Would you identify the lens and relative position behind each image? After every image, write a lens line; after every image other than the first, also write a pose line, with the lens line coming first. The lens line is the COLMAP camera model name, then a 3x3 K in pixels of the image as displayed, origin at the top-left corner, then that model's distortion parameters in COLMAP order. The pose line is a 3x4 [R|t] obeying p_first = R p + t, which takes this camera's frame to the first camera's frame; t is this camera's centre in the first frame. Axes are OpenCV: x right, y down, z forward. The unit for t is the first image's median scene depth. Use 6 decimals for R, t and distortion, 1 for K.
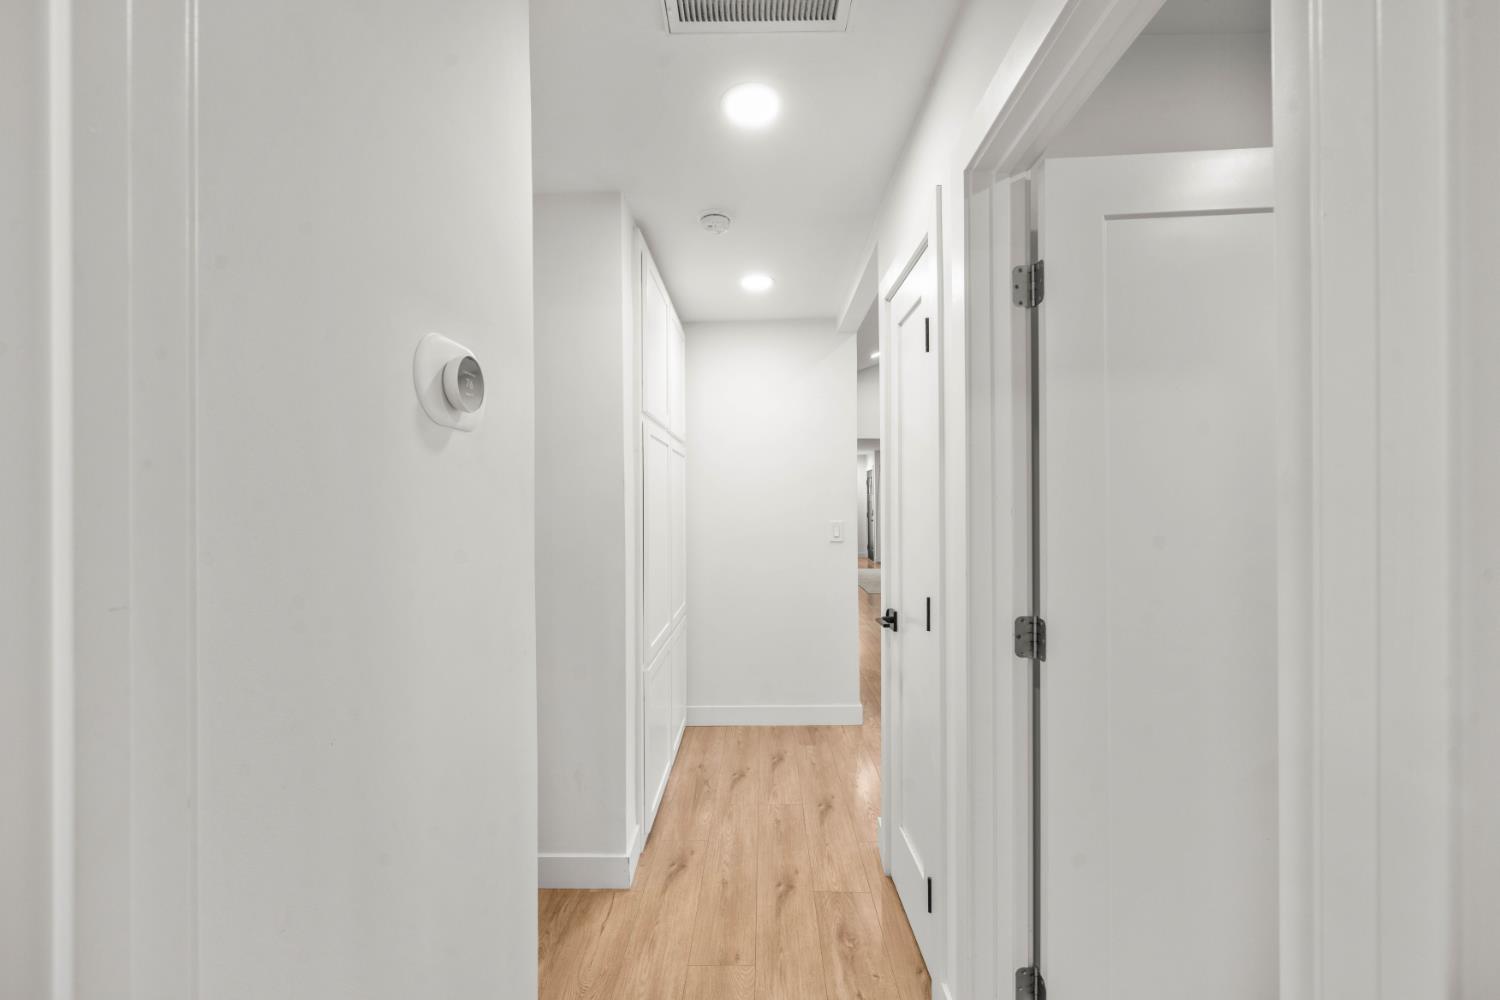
lens RADIAL K [[584.4, 0, 747.5], [0, 584.4, 504.8], [0, 0, 1]] dist [-0.002026, -0.000154]
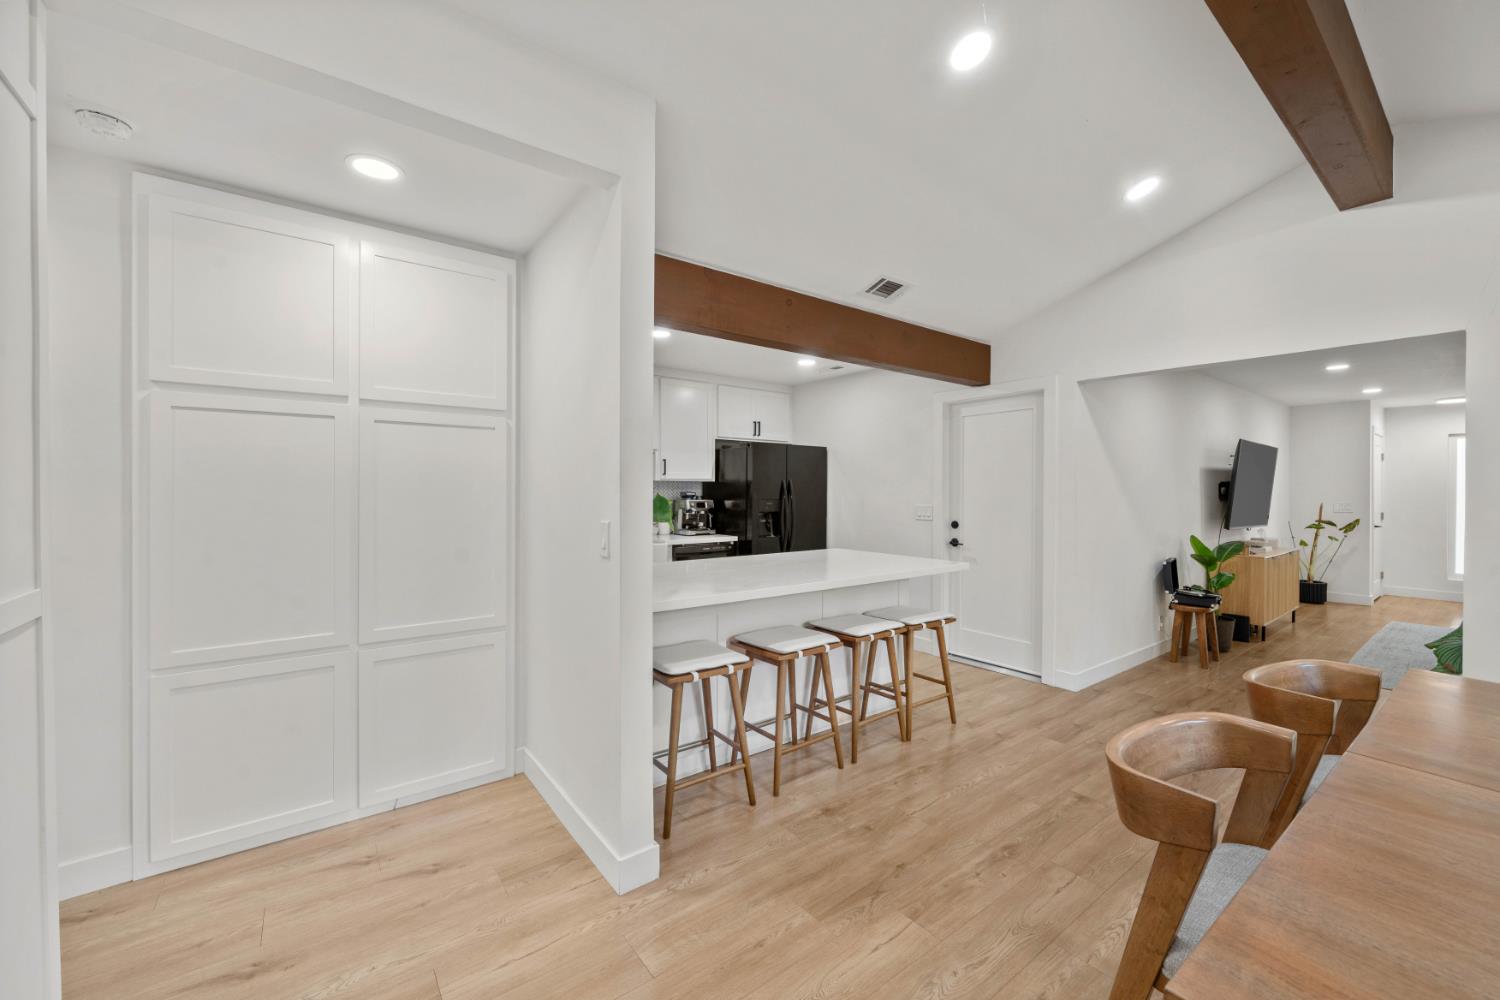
lens RADIAL K [[584.4, 0, 747.0], [0, 584.4, 495.5], [0, 0, 1]] dist [-0.002026, -0.000154]
pose [[0.617108, 0.014138, -0.786752, 0.890860], [-0.001175, 0.999854, 0.017045, -0.010450], [0.786878, -0.009594, 0.617034, 0.969607]]
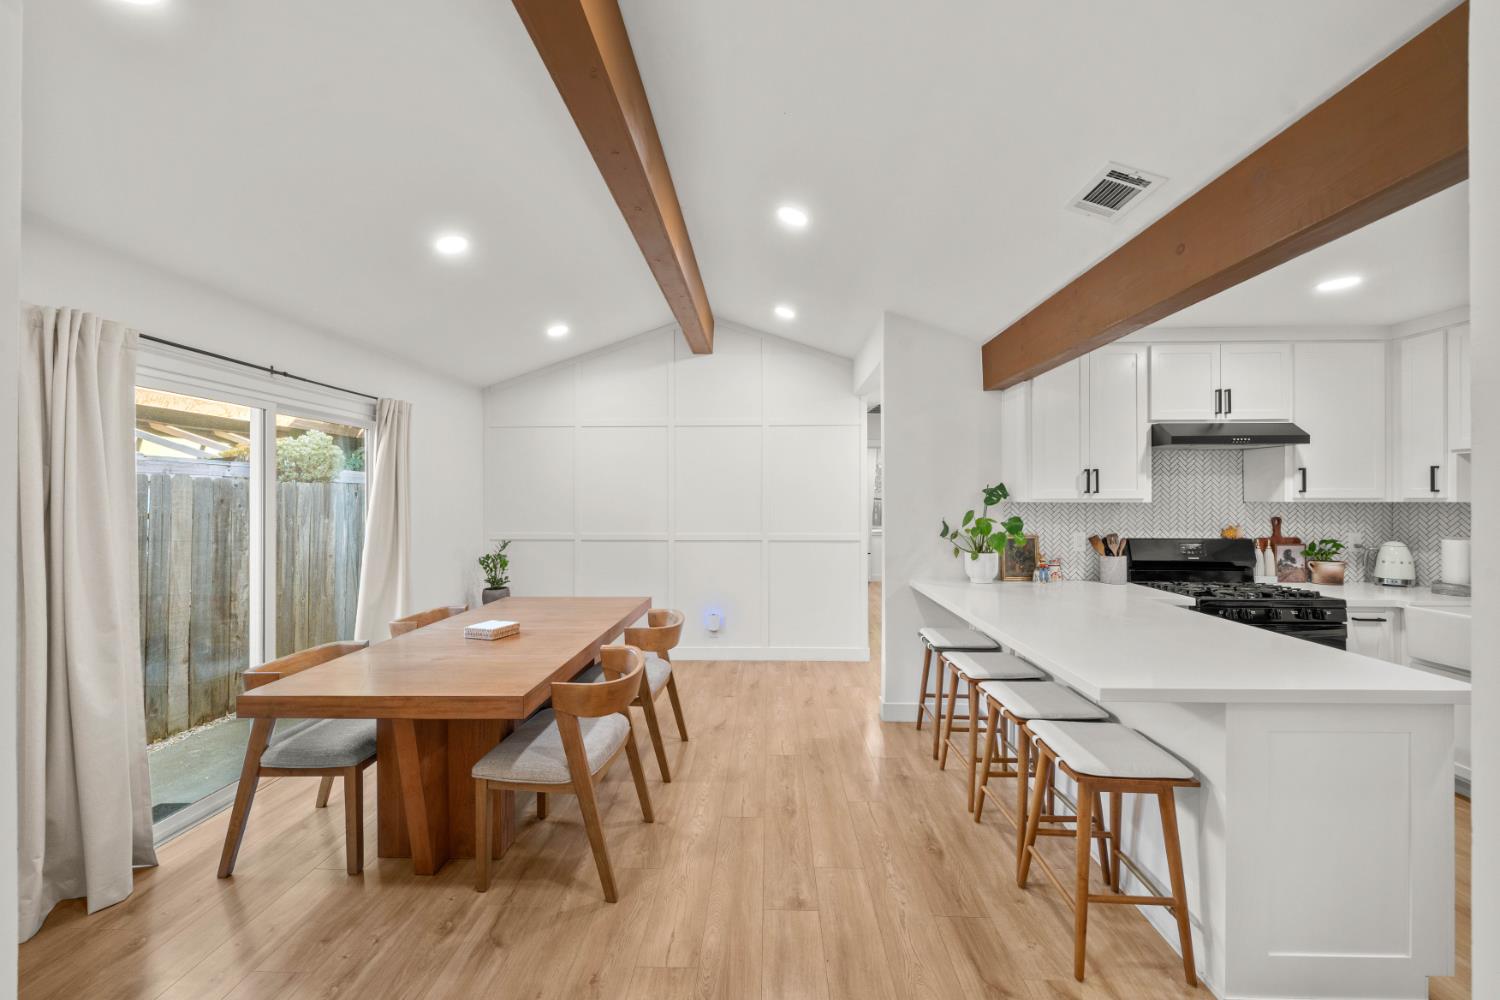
lens RADIAL K [[586.1, 0, 752.3], [0, 586.1, 499.1], [0, 0, 1]] dist [-0.000965, -0.000049]
pose [[-0.999961, 0.005209, 0.007126, 0.548769], [0.005163, 0.999965, -0.006529, -0.034767], [-0.007159, -0.006492, -0.999953, 2.719756]]
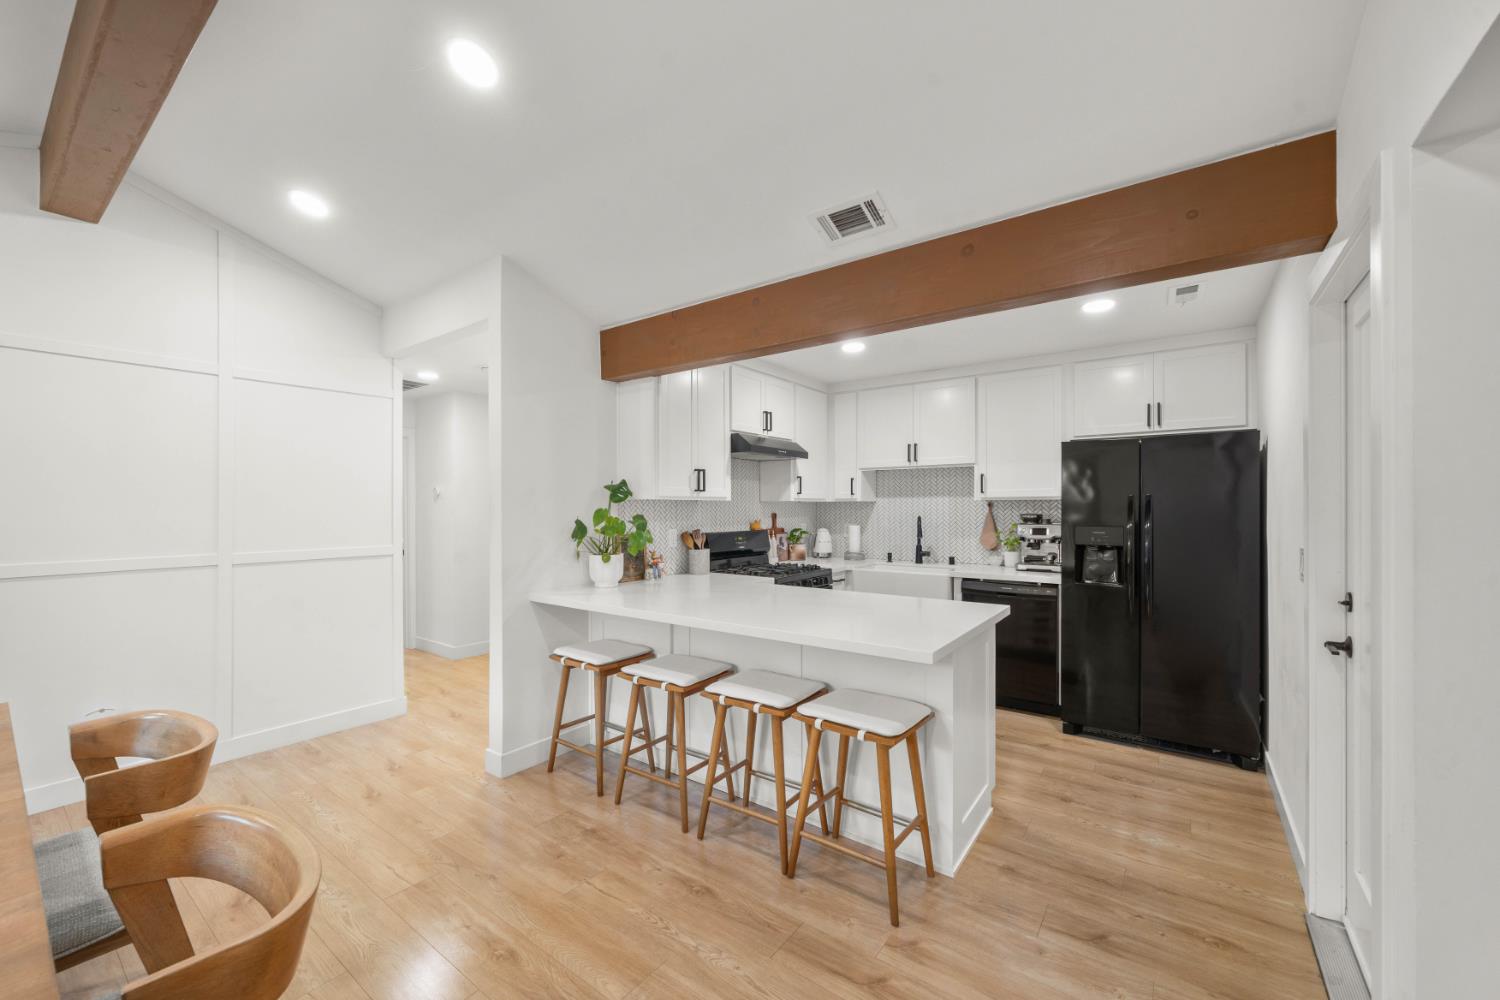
lens RADIAL K [[586.1, 0, 753.1], [0, 586.1, 507.8], [0, 0, 1]] dist [-0.000965, -0.000049]
pose [[-0.571991, 0.007447, -0.820226, 0.870087], [0.011558, 0.999933, 0.001019, -0.014436], [0.820178, -0.008898, -0.572039, 2.336491]]
